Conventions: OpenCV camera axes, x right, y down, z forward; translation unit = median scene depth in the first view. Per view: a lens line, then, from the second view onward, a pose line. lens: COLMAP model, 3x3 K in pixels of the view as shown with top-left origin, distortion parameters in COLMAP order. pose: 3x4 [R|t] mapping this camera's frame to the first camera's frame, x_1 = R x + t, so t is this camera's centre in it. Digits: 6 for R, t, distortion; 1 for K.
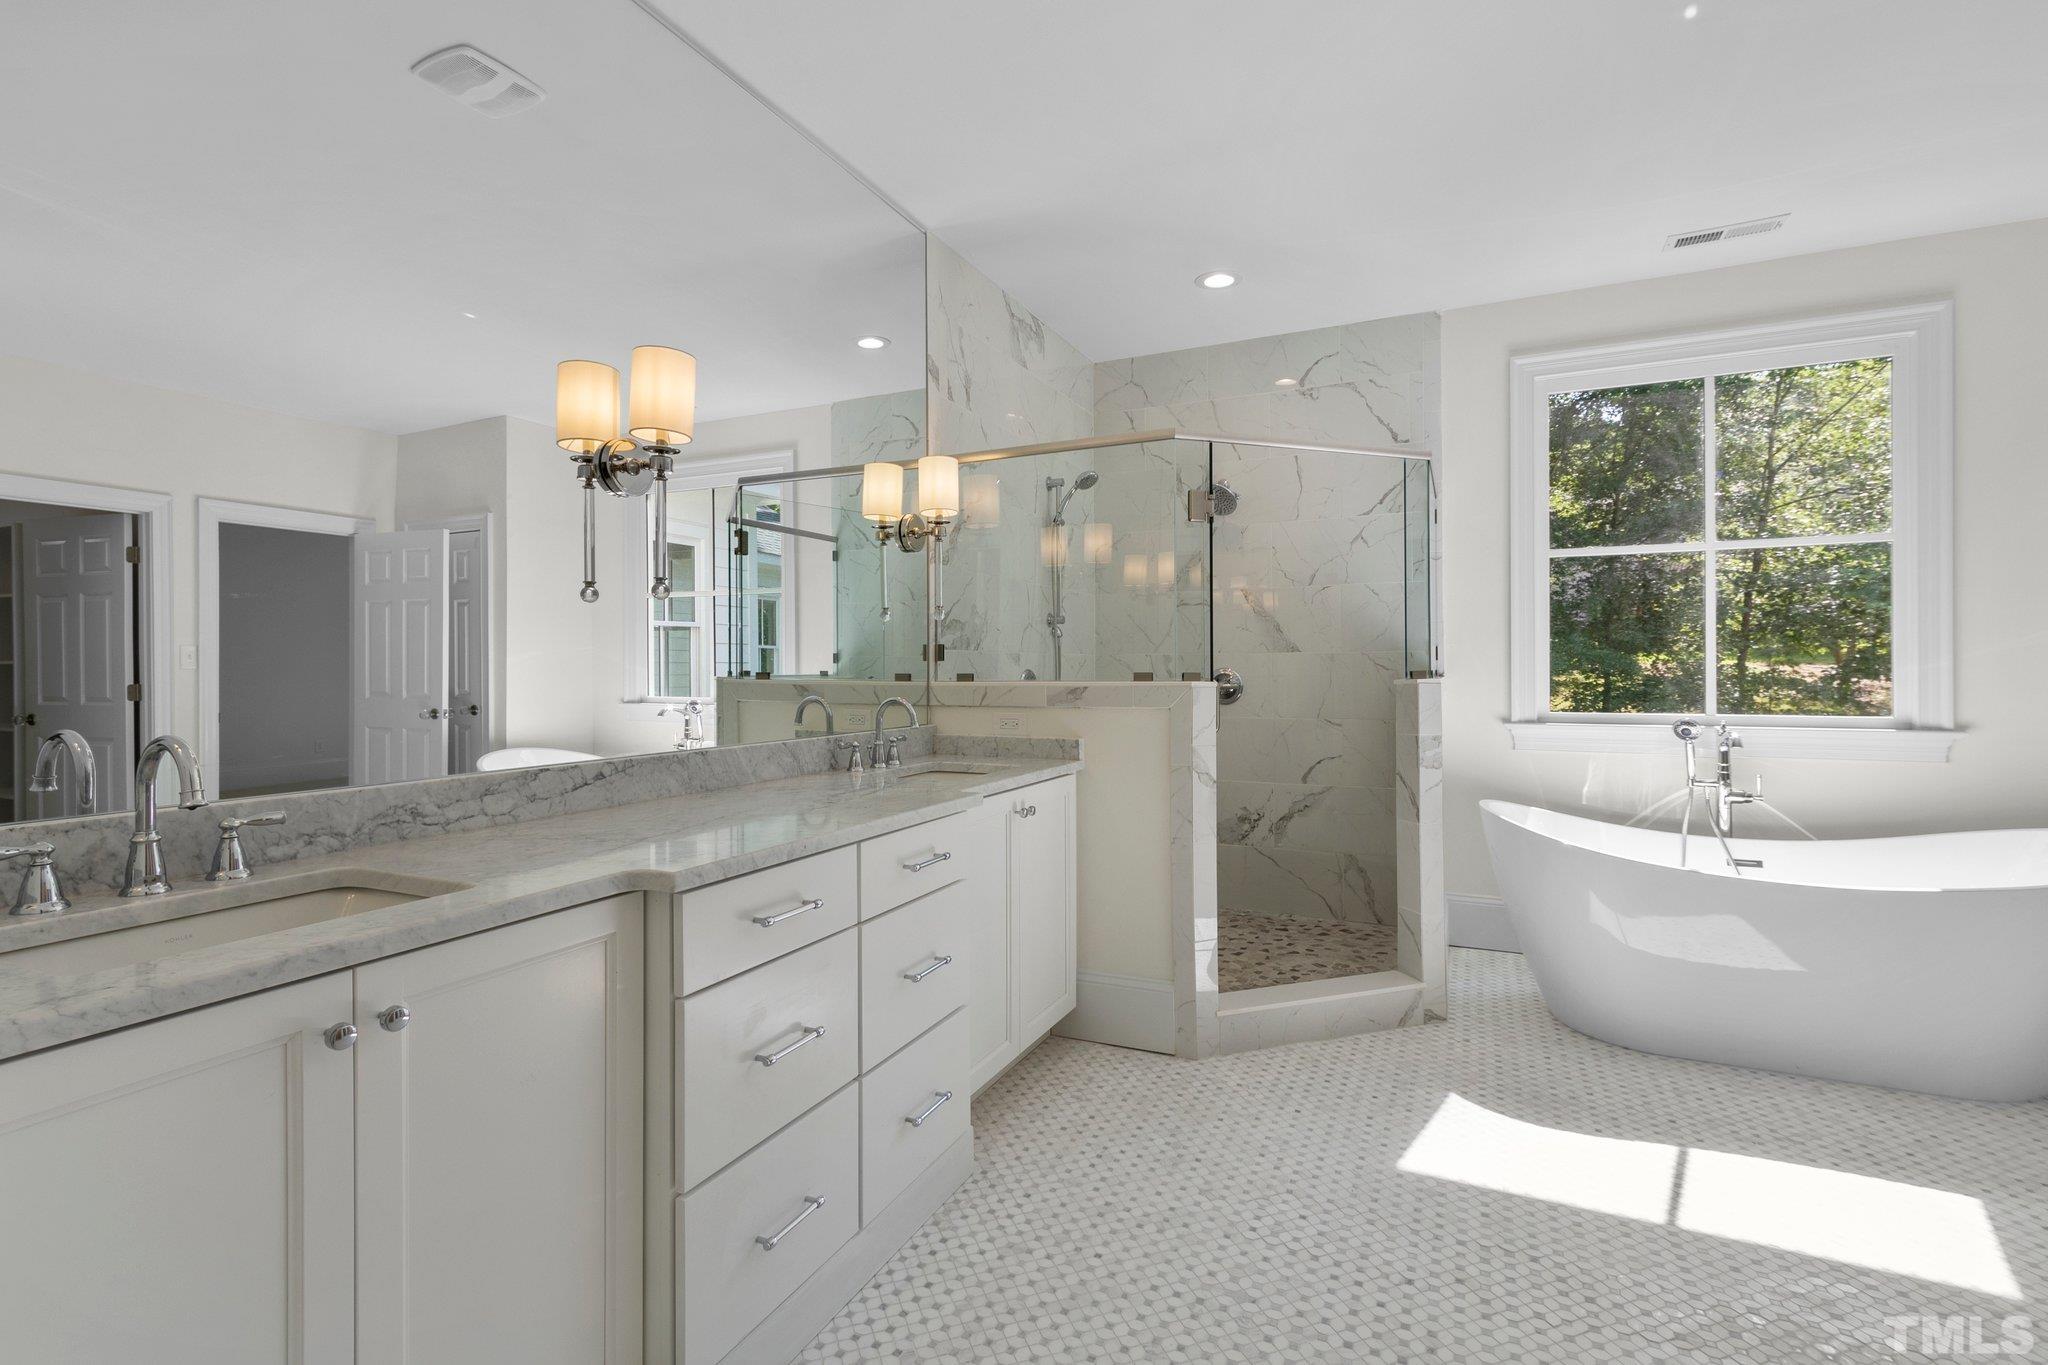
lens RADIAL K [[944.8, 0, 1017.6], [0, 944.8, 670.5], [0, 0, 1]] dist [-0.001674, -0.000037]
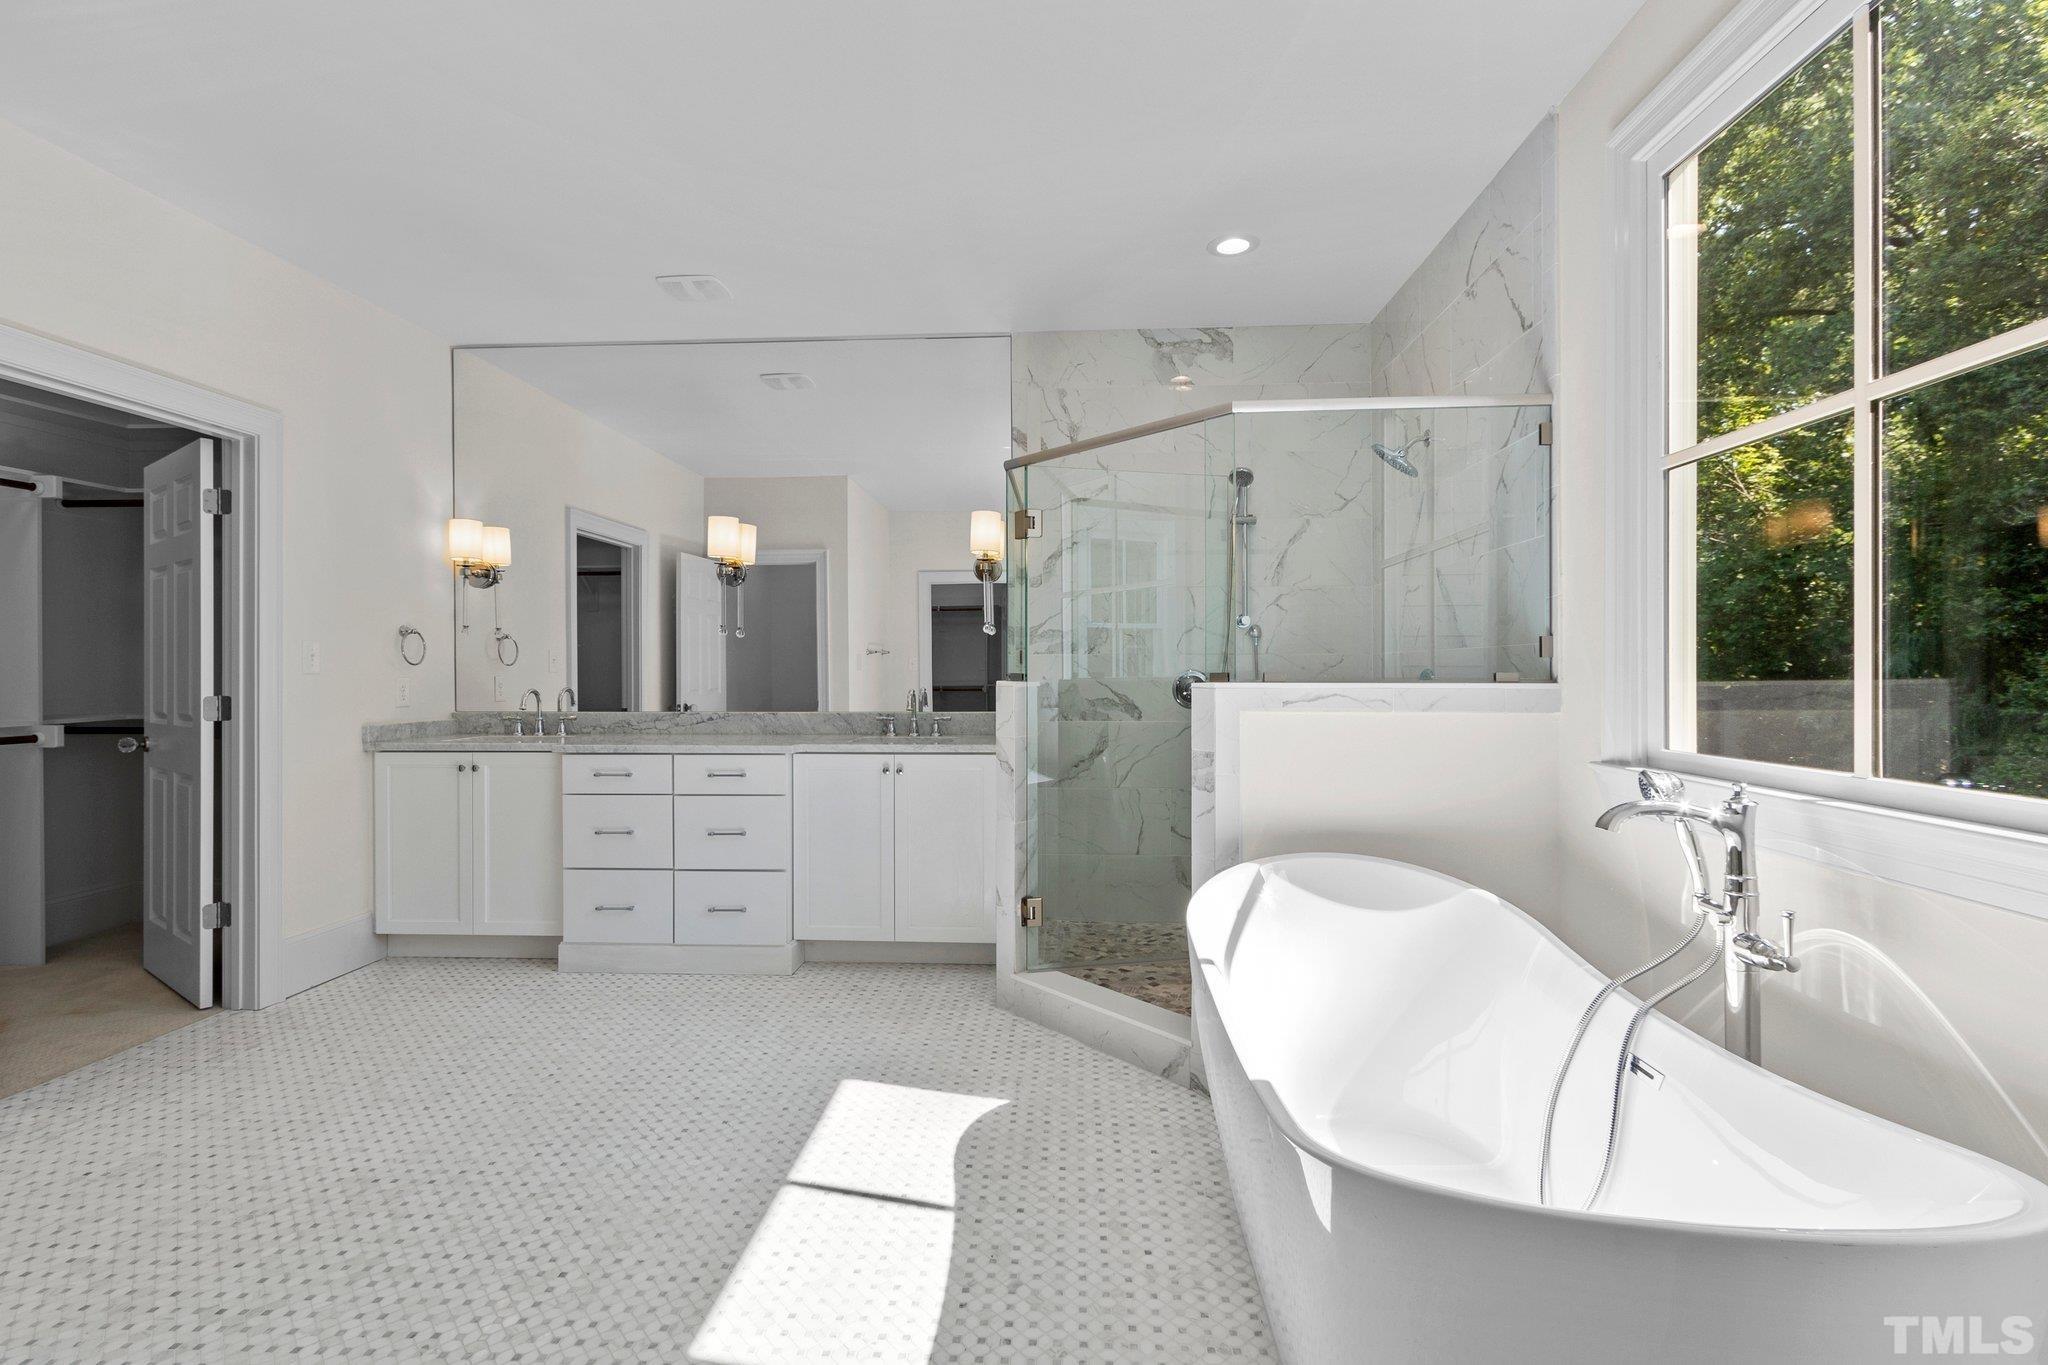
lens RADIAL K [[944.8, 0, 1018.3], [0, 944.8, 677.7], [0, 0, 1]] dist [-0.001674, -0.000037]
pose [[0.370020, 0.010987, -0.928959, 1.260166], [-0.001135, 0.999935, 0.011375, -0.005698], [0.929023, -0.003155, 0.370009, 0.589890]]
